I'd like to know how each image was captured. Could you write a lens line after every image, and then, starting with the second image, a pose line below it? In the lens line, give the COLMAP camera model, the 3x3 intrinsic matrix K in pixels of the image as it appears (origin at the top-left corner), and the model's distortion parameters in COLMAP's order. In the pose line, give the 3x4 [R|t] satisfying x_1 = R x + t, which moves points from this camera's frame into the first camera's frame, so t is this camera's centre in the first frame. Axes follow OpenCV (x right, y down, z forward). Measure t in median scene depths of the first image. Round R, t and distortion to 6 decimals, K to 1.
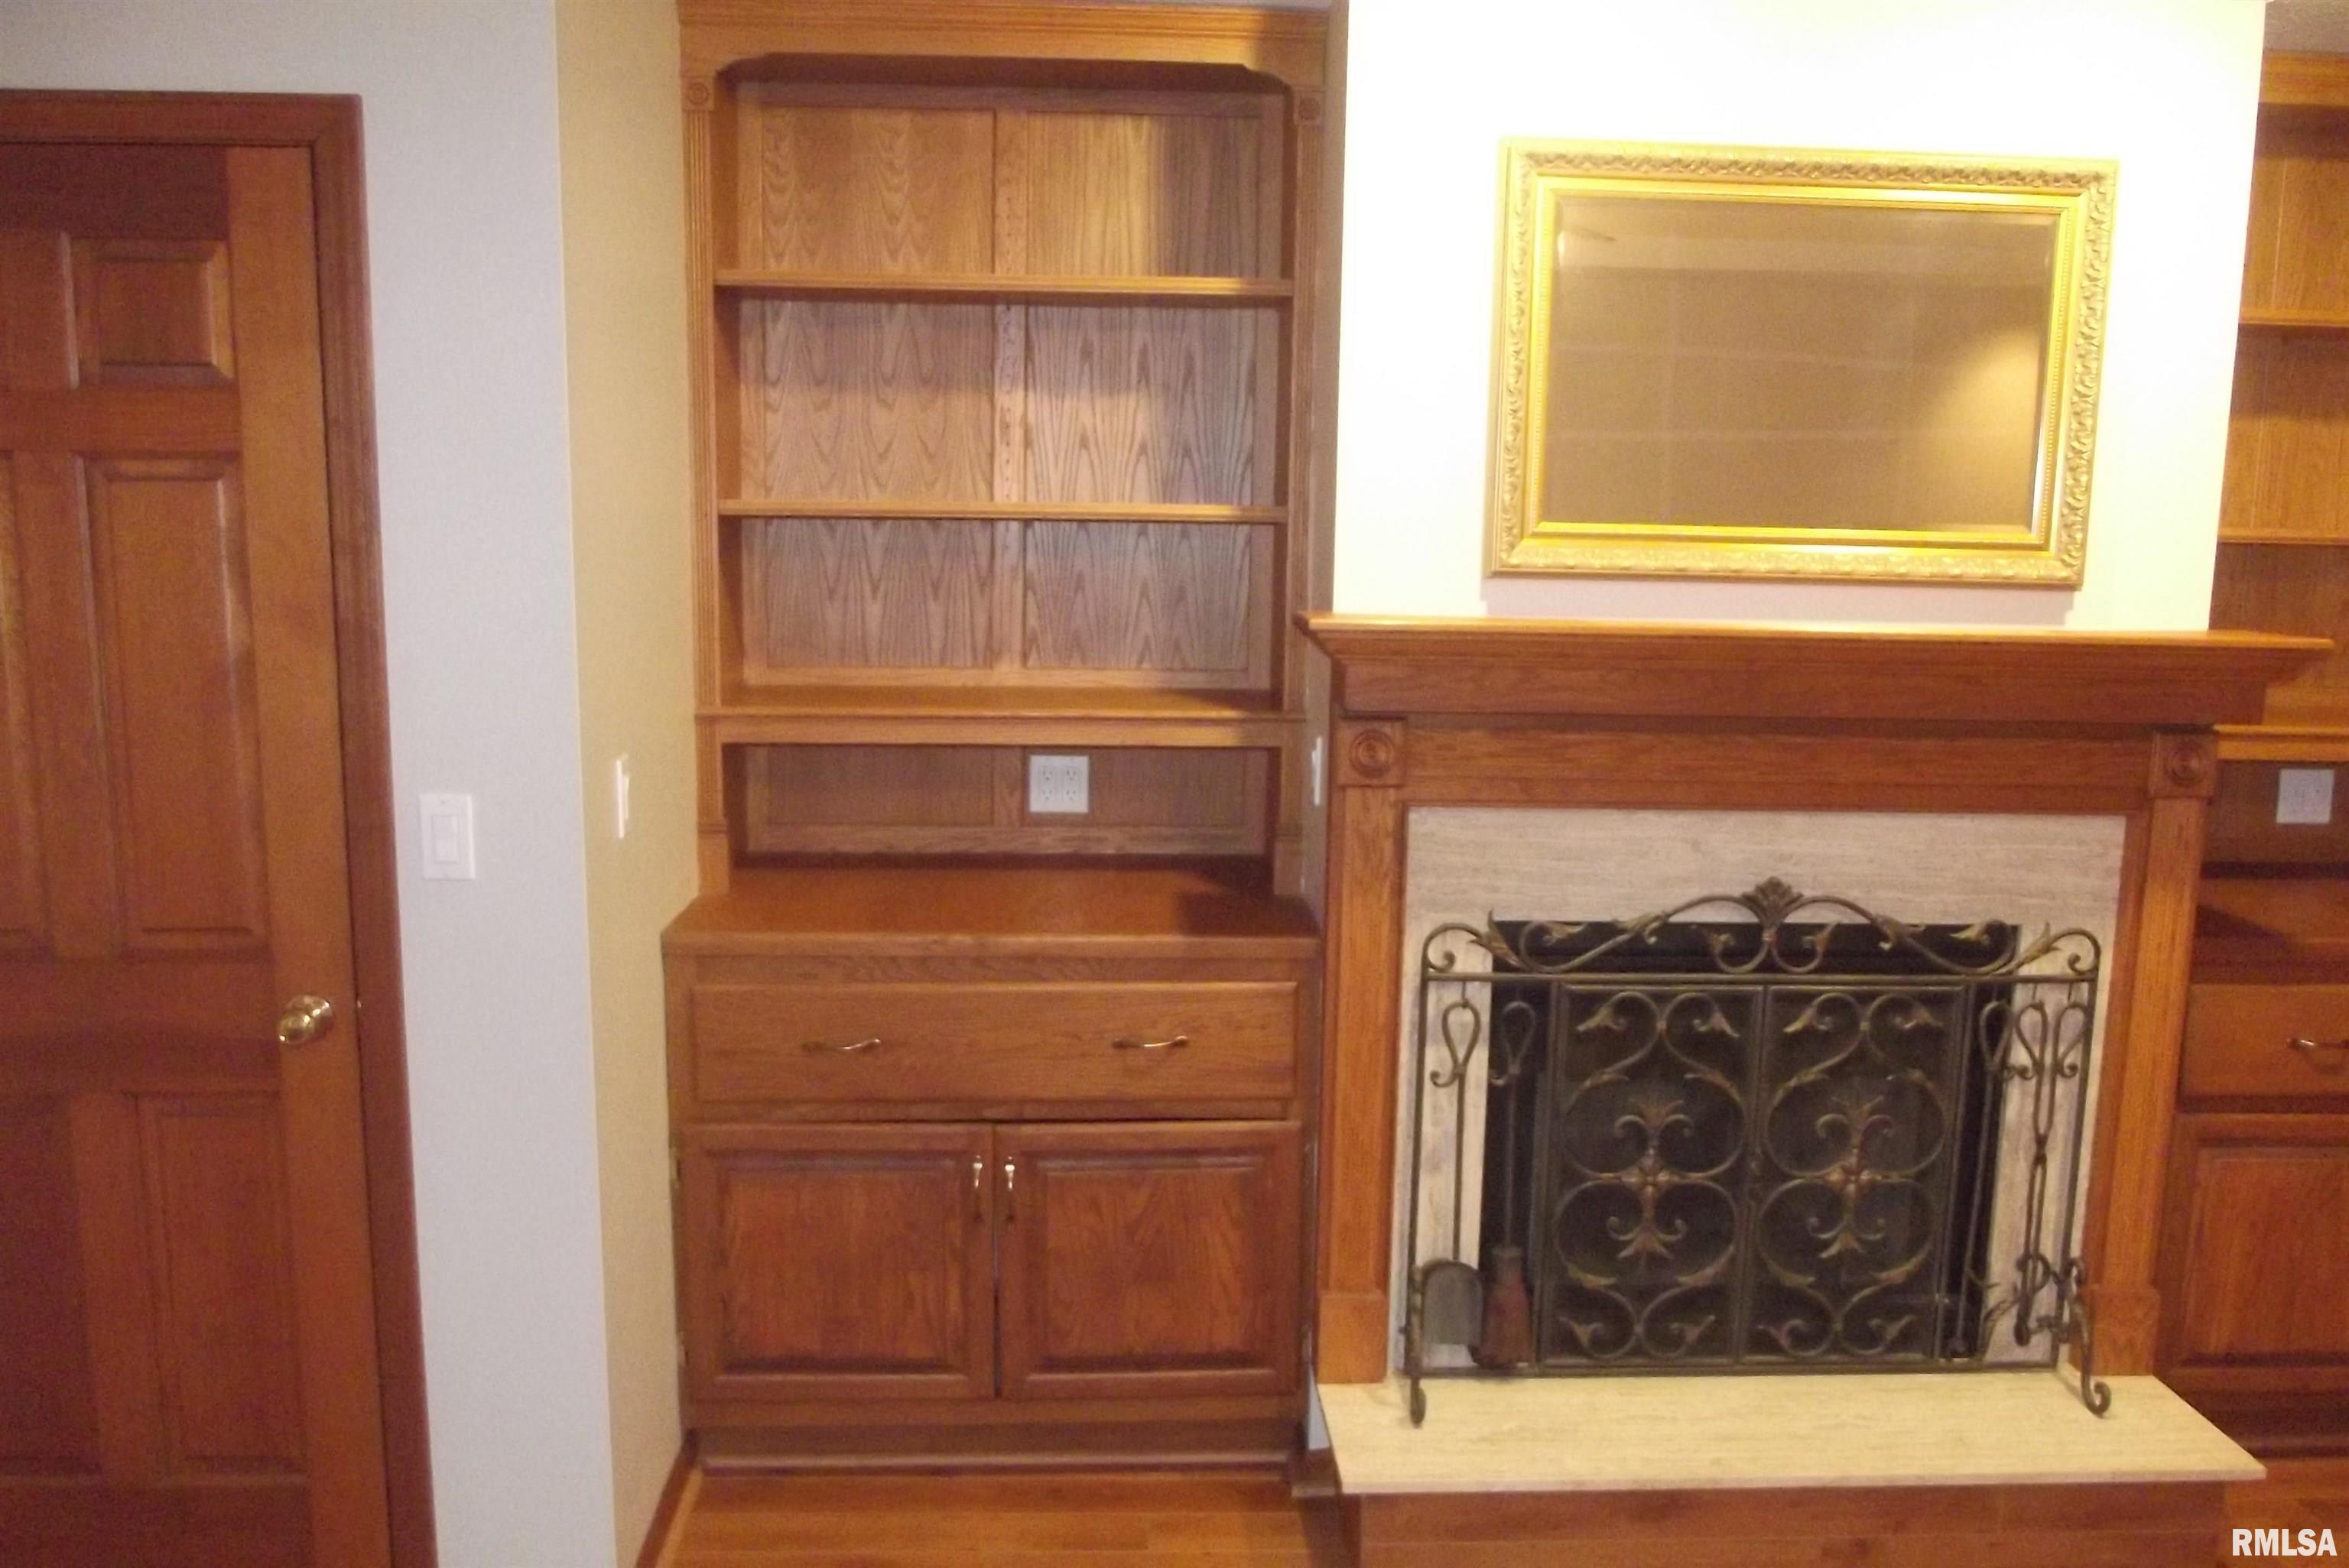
lens RADIAL K [[1960.9, 0, 1159.6], [0, 1960.9, 805.7], [0, 0, 1]] dist [-0.060138, 0.028591]
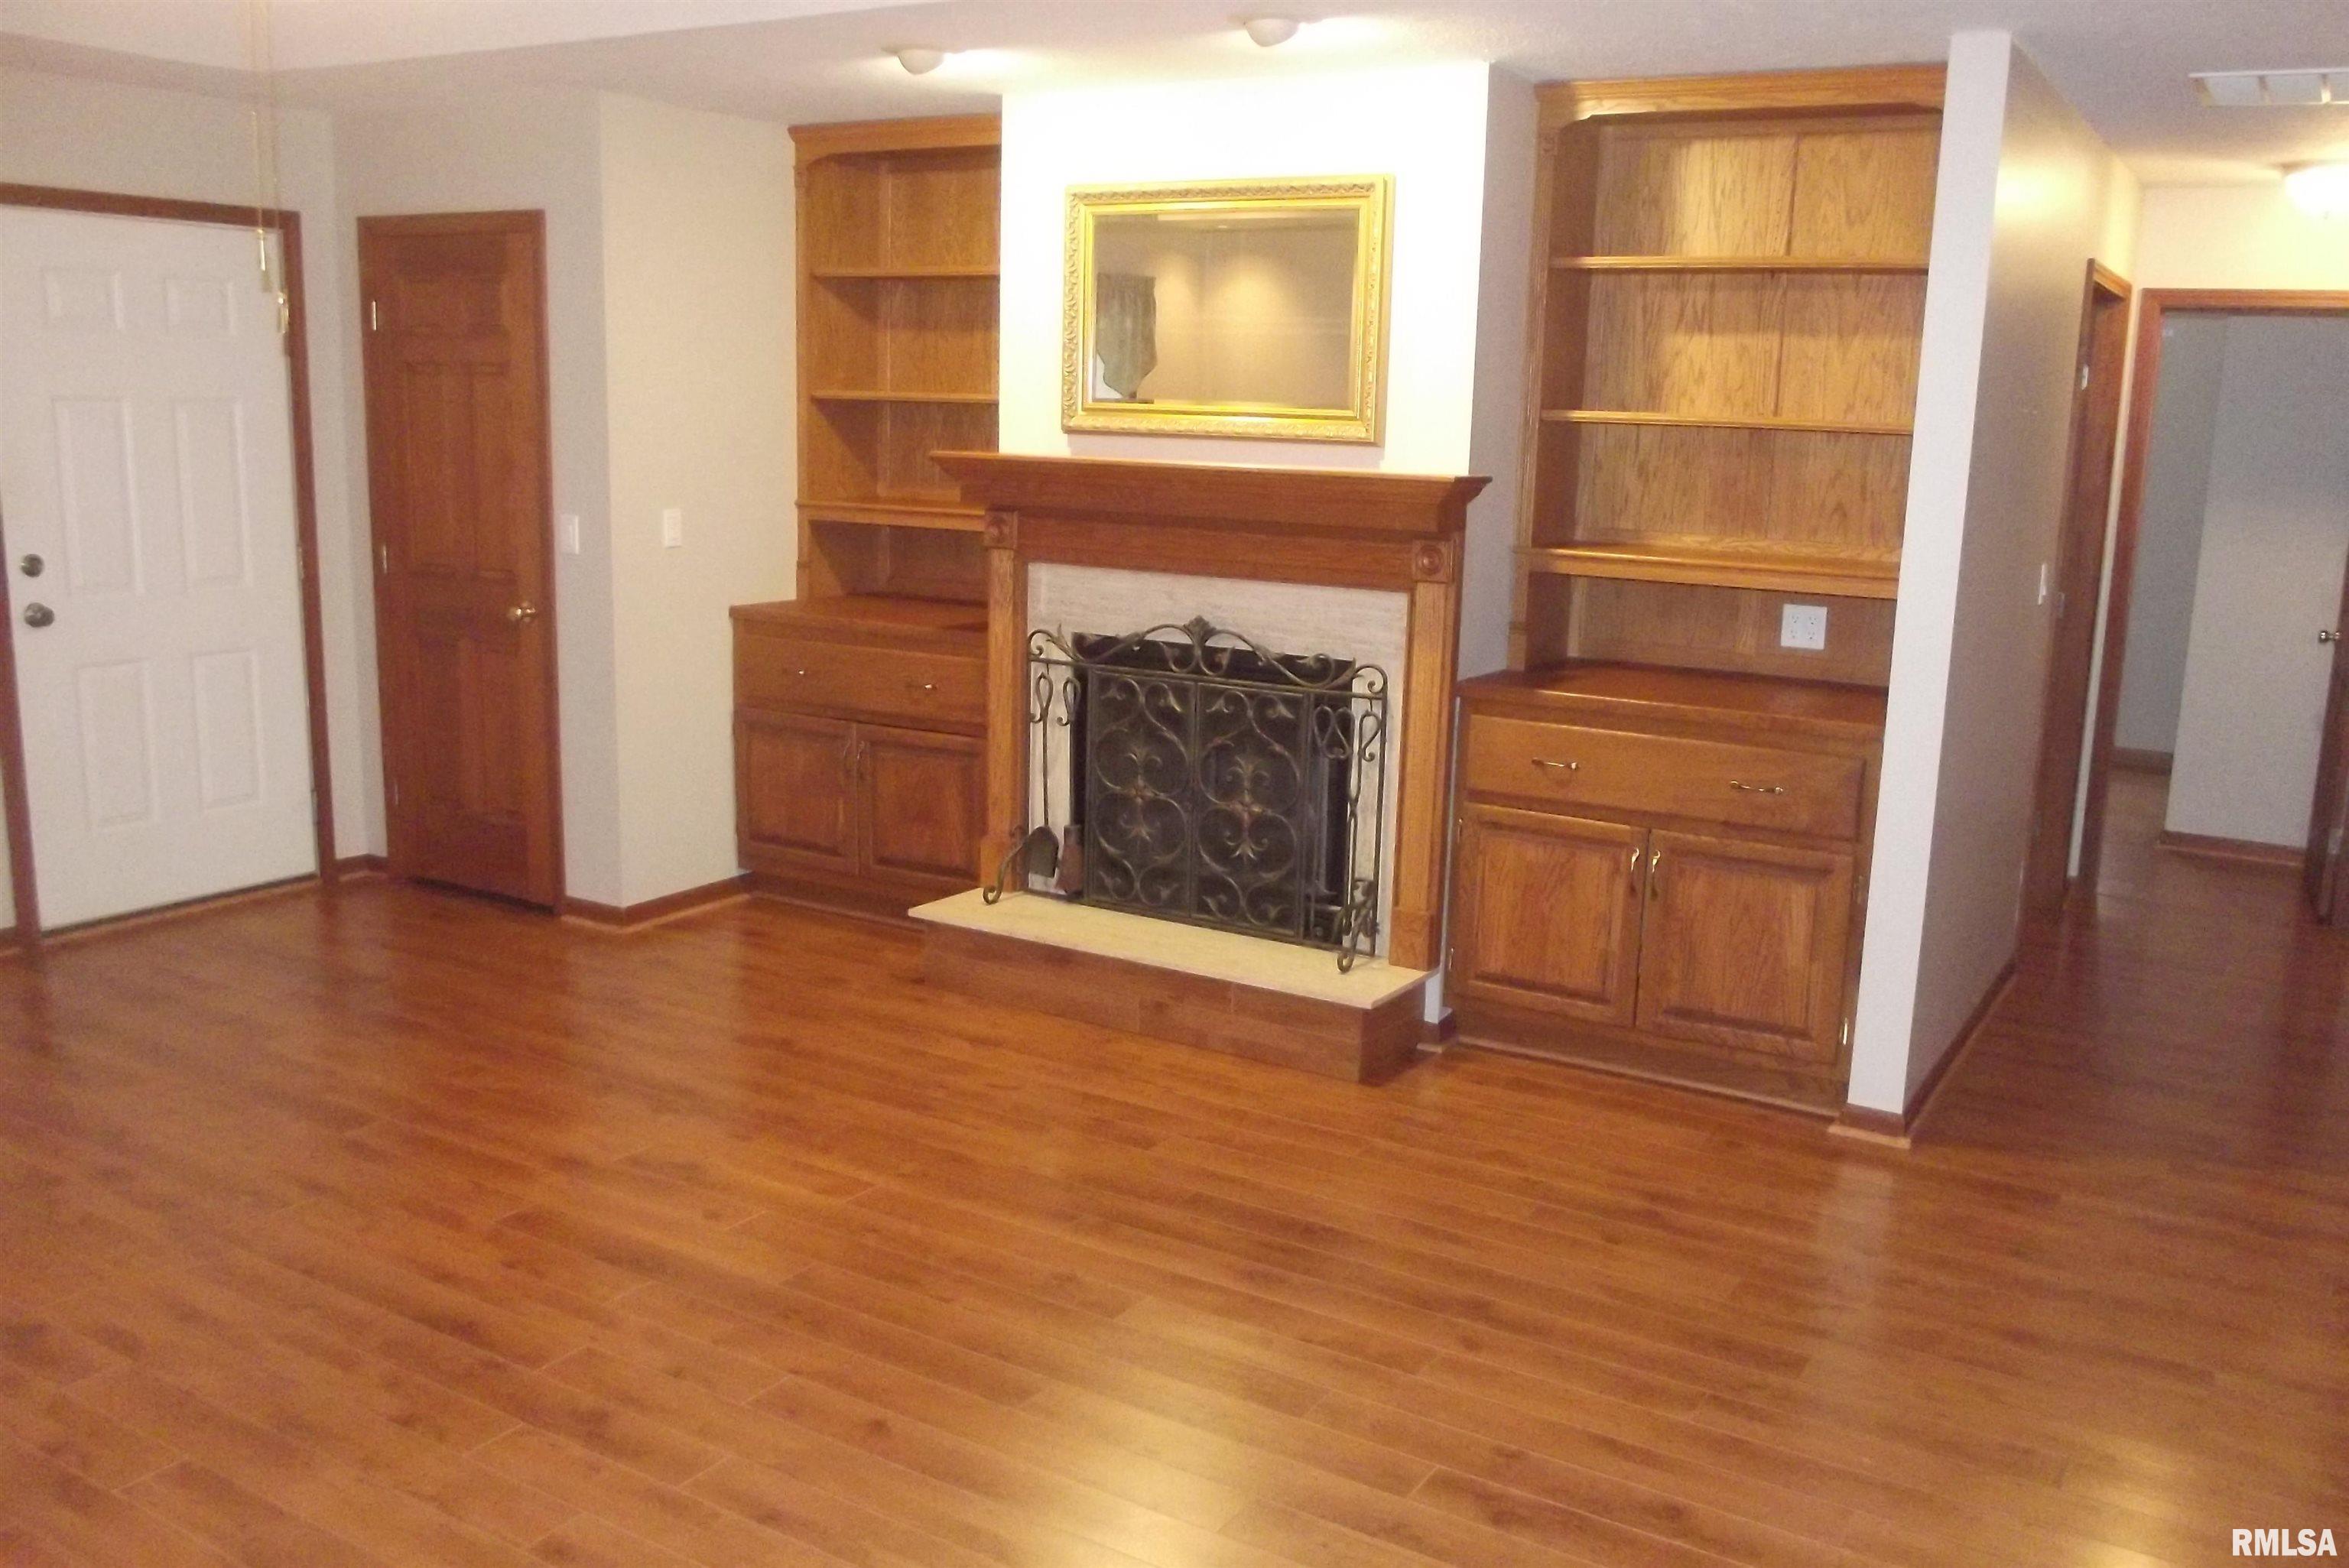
lens RADIAL K [[1960.9, 0, 1162.8], [0, 1960.9, 768.1], [0, 0, 1]] dist [-0.060138, 0.028591]
pose [[0.830337, 0.110077, -0.546282, 1.194881], [-0.099094, 0.993839, 0.049639, 0.083956], [0.548381, 0.012916, 0.836129, -0.408398]]
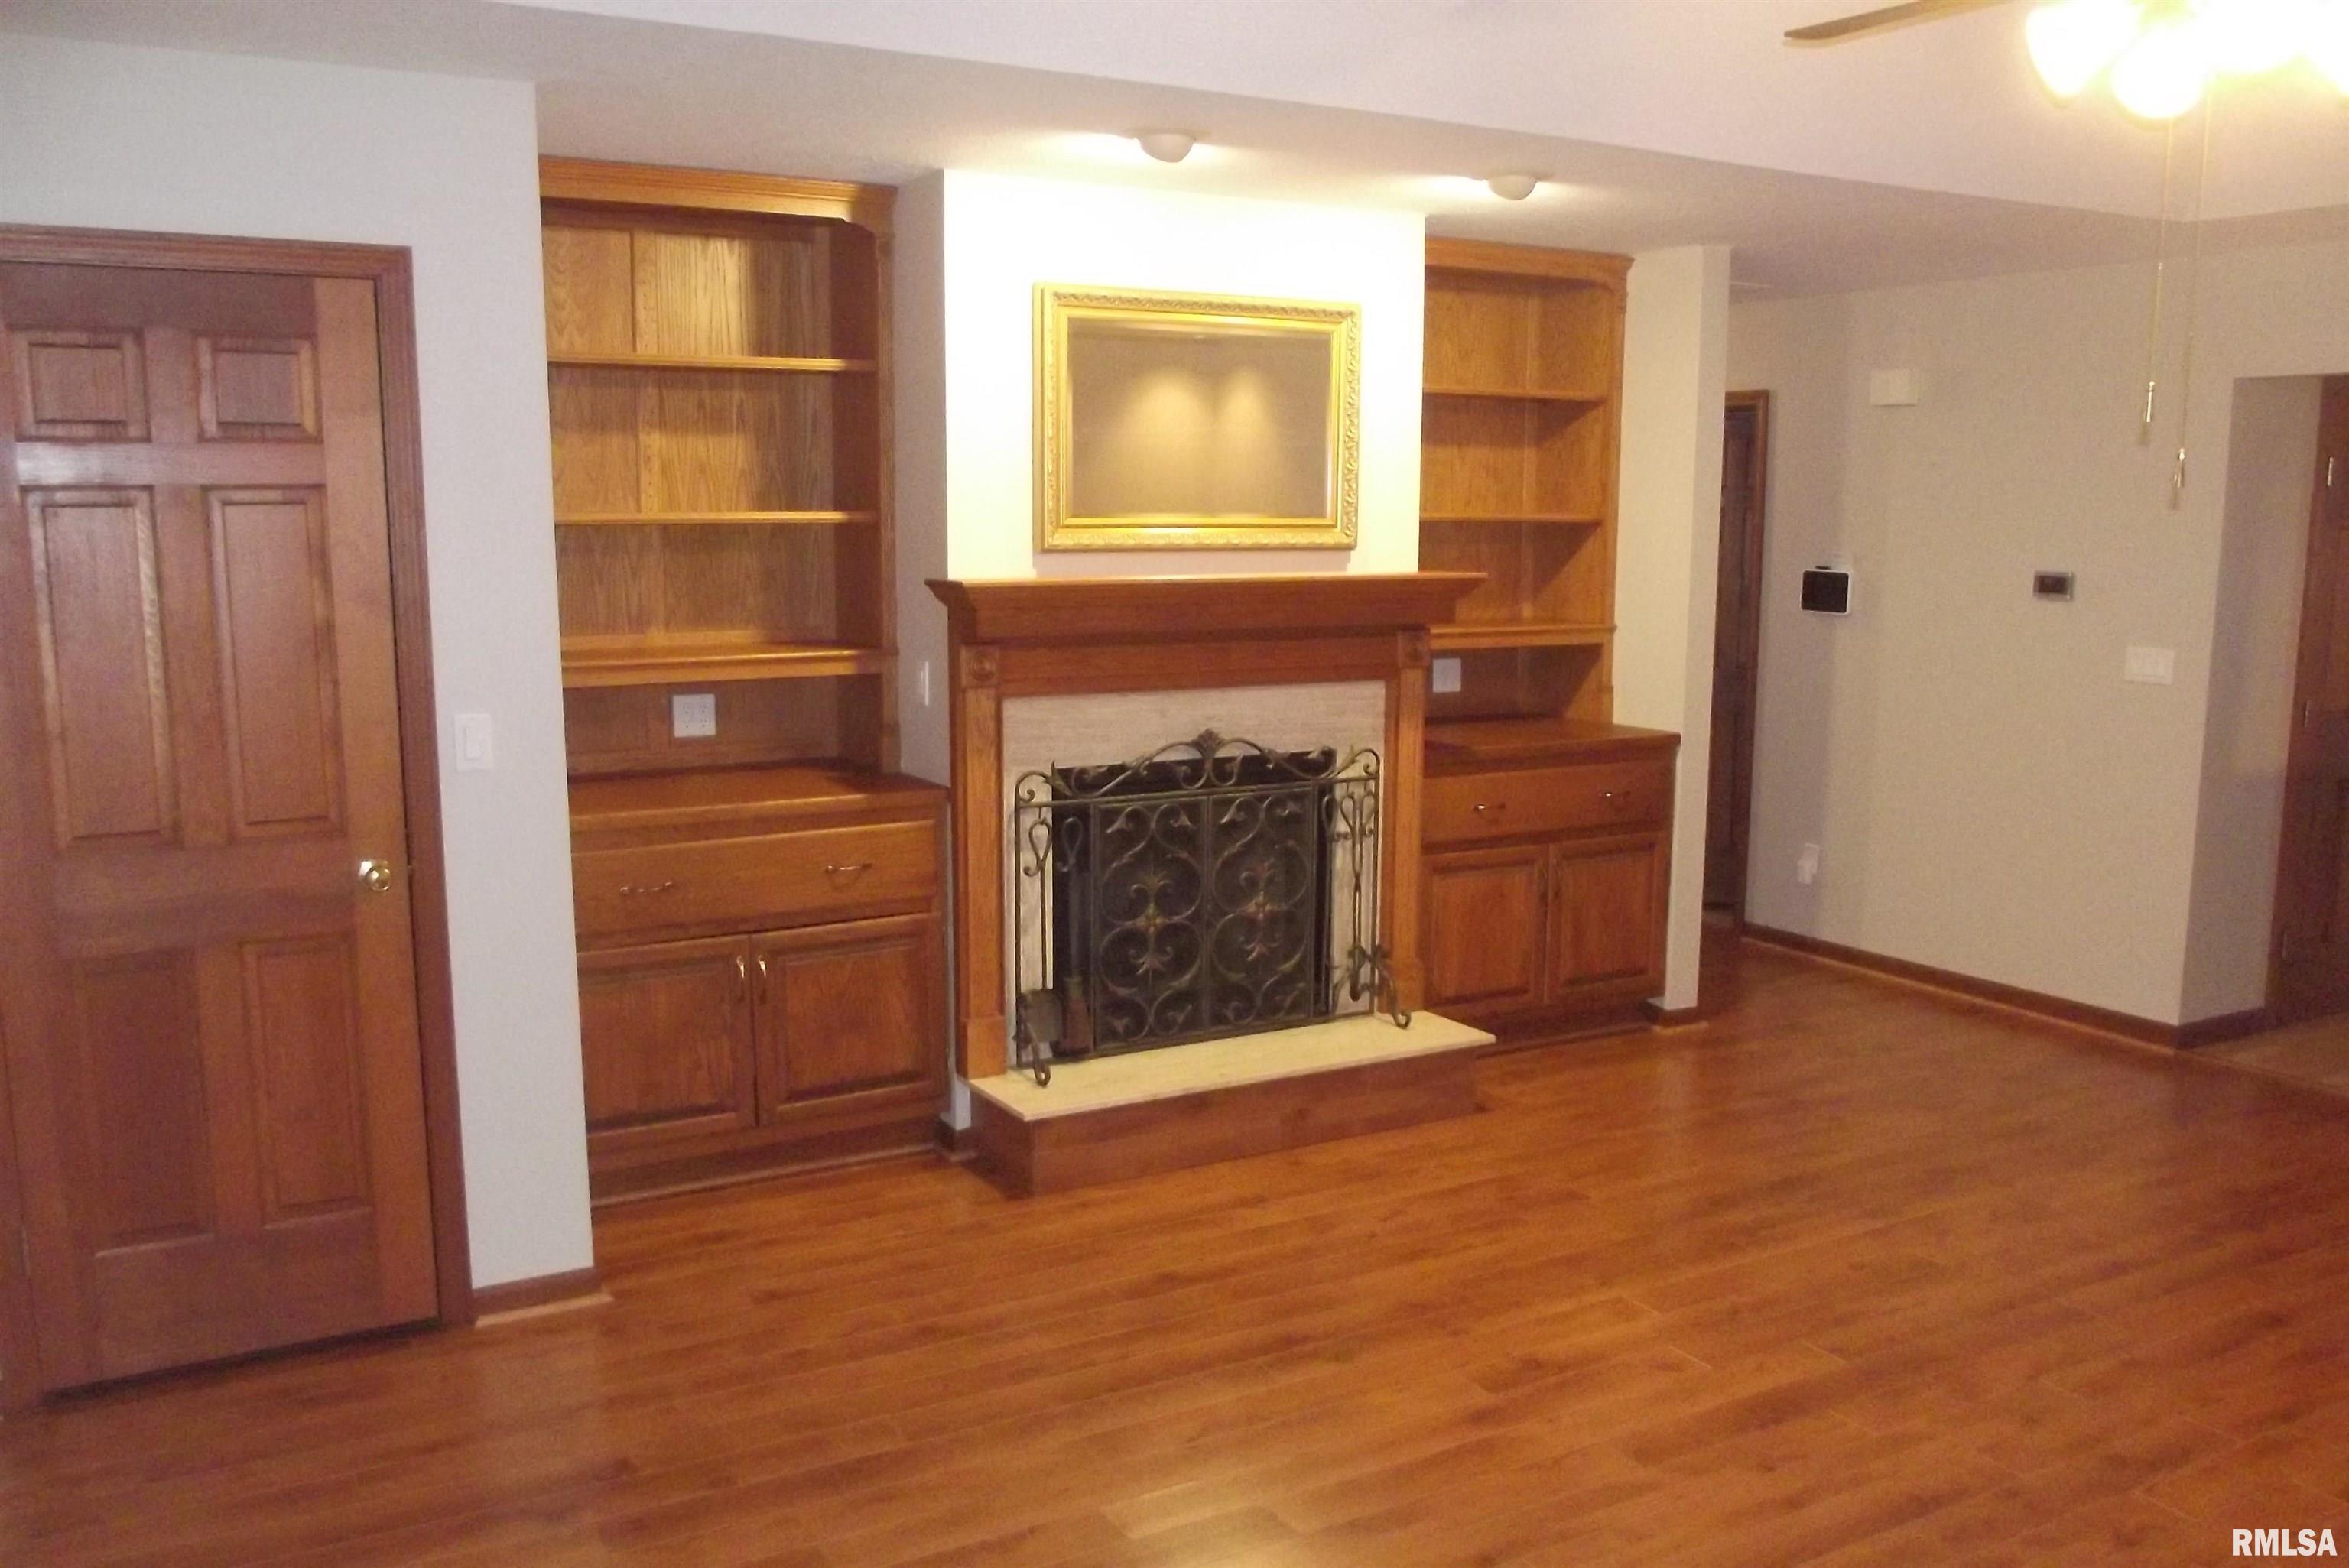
lens RADIAL K [[1960.9, 0, 1162.9], [0, 1960.9, 789.9], [0, 0, 1]] dist [-0.060138, 0.028591]
pose [[0.890043, -0.080047, 0.448795, -0.460554], [0.084315, 0.996384, 0.010503, 0.065980], [-0.448013, 0.028492, 0.893573, -0.458012]]
